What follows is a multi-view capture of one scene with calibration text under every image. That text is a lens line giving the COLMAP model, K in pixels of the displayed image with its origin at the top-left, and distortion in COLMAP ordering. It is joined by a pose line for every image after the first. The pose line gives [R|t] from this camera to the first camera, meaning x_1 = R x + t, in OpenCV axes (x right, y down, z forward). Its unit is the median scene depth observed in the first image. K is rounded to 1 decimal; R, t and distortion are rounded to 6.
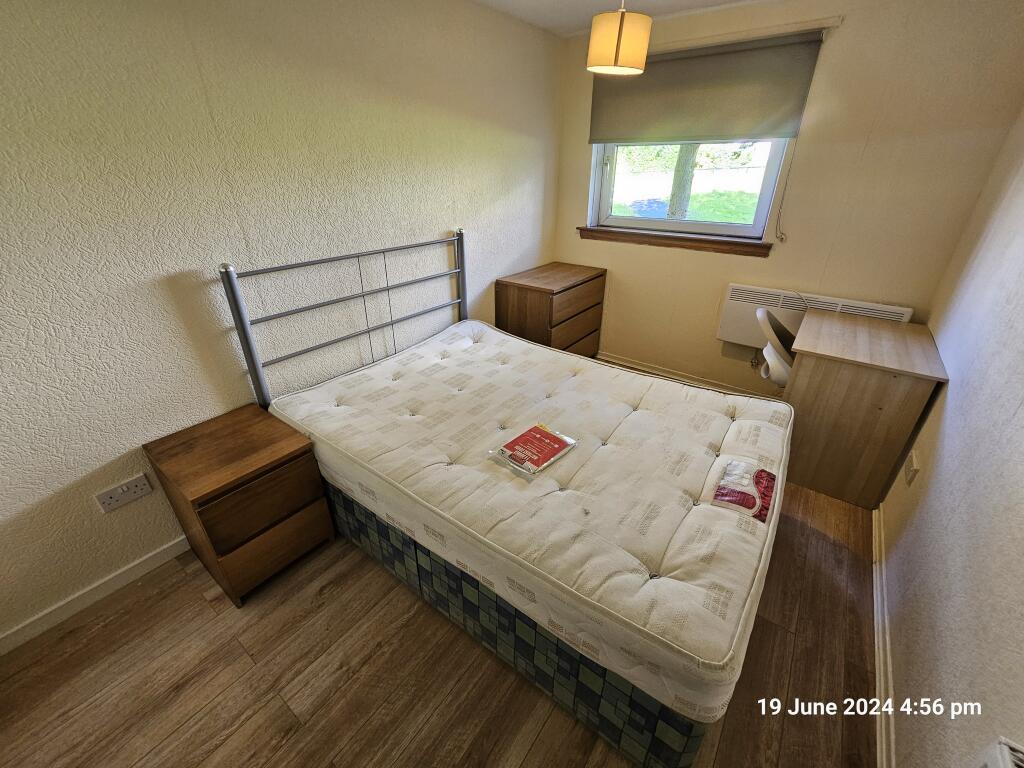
lens RADIAL K [[420.7, 0, 512.3], [0, 420.7, 380.5], [0, 0, 1]] dist [0.002021, -0.000106]
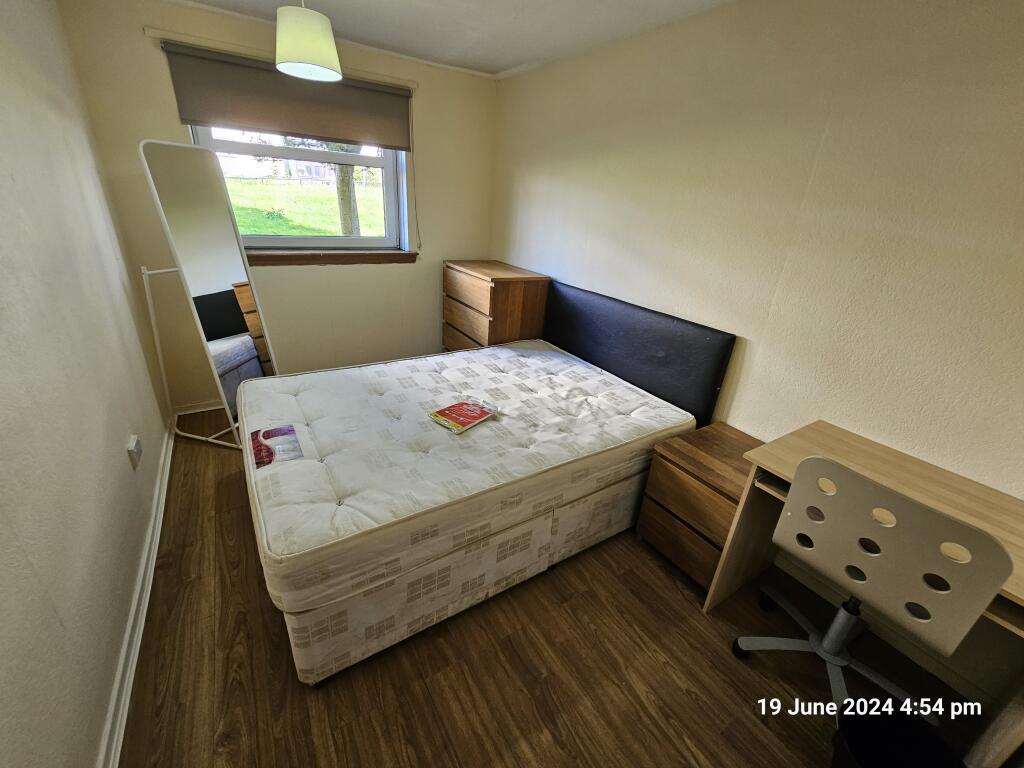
lens RADIAL K [[420.7, 0, 512.3], [0, 420.7, 380.5], [0, 0, 1]] dist [0.002021, -0.000106]
pose [[-0.362957, 0.337616, -0.868492, 1.332516], [-0.474419, 0.735247, 0.484086, -0.800043], [0.801991, 0.587731, -0.106691, 1.616610]]
